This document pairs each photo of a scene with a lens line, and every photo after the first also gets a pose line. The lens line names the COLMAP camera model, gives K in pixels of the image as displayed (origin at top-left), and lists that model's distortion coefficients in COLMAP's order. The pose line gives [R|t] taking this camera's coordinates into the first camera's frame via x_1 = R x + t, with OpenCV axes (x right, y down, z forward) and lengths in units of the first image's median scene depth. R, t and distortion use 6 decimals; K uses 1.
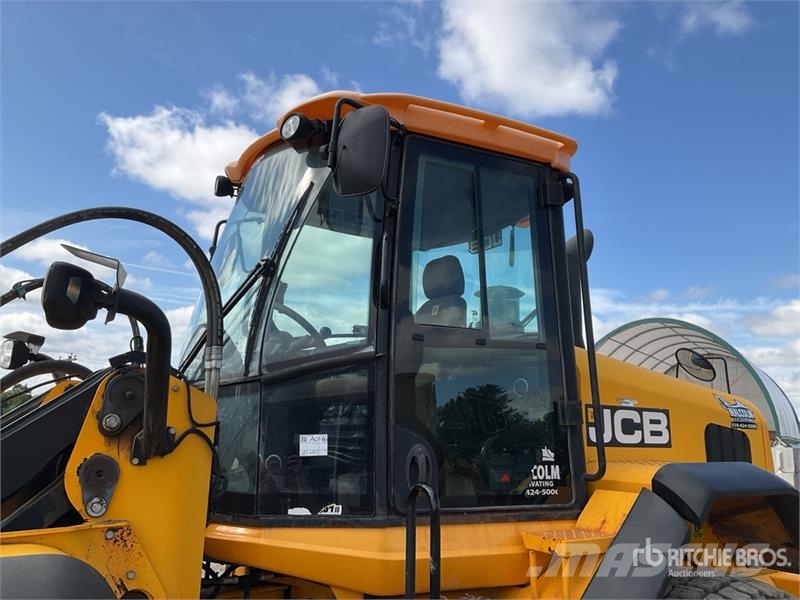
lens RADIAL K [[657.3, 0, 390.6], [0, 657.3, 301.2], [0, 0, 1]] dist [0.064987, -0.112993]
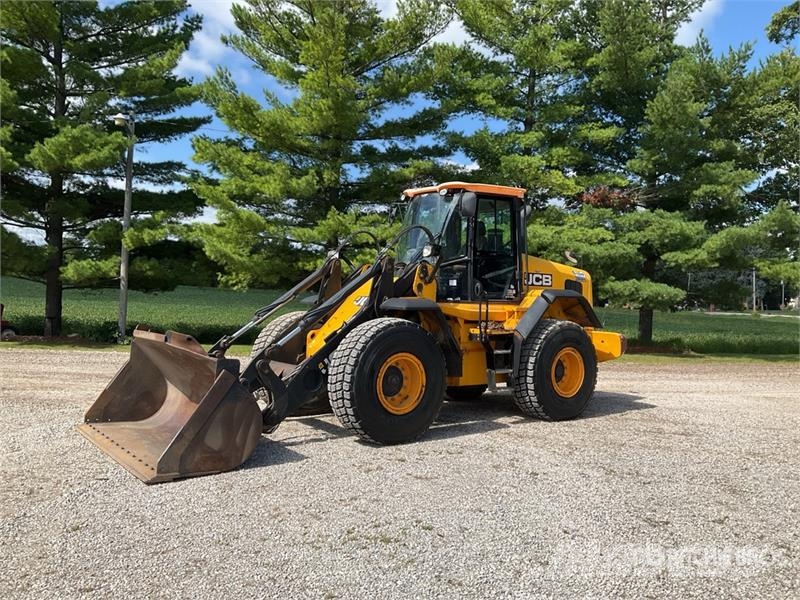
lens RADIAL K [[657.3, 0, 390.6], [0, 657.3, 301.2], [0, 0, 1]] dist [0.064987, -0.112993]
pose [[0.997898, -0.003418, 0.064718, -0.537060], [-0.008954, 0.981762, 0.189905, -0.296741], [-0.064187, -0.190085, 0.979667, -2.035358]]
